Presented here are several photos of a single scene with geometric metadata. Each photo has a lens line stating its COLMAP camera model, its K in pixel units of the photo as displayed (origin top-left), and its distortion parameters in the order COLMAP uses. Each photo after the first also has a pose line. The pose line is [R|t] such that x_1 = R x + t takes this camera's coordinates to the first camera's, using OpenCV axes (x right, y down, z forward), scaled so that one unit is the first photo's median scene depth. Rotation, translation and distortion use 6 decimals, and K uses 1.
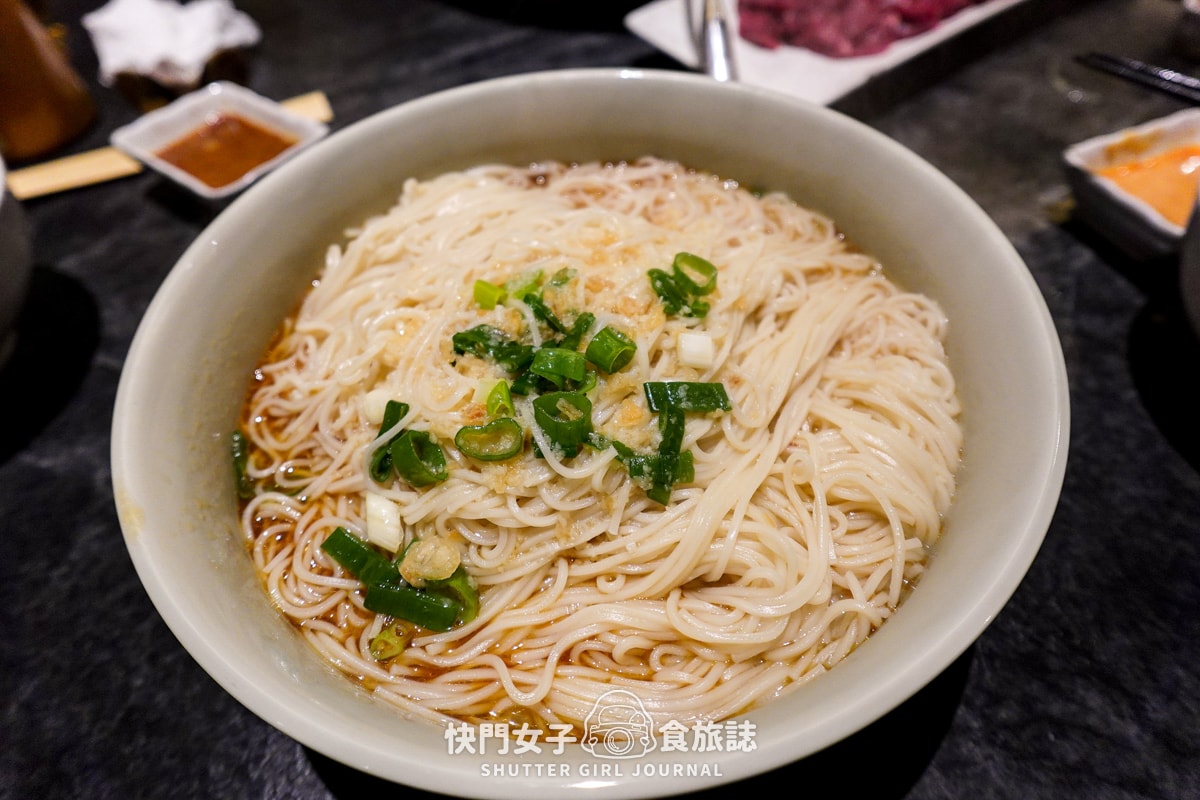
lens RADIAL K [[661.1, 0, 598.4], [0, 661.1, 406.4], [0, 0, 1]] dist [0.000633, -0.003913]
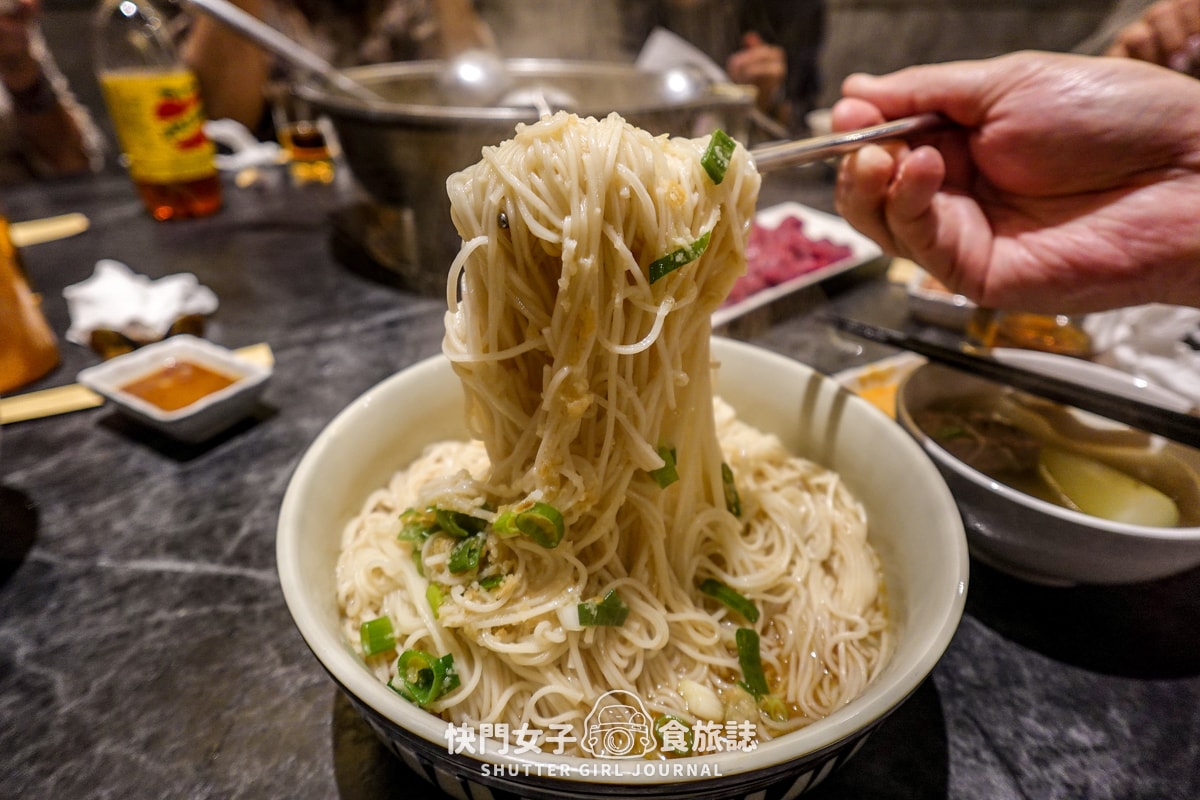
lens RADIAL K [[660.9, 0, 600.0], [0, 660.9, 400.0], [0, 0, 1]] dist [-0.003305, -0.001033]
pose [[0.991396, -0.010839, 0.130449, 0.038727], [0.058103, 0.929449, -0.364346, 0.114679], [-0.117297, 0.368791, 0.922082, -0.183861]]
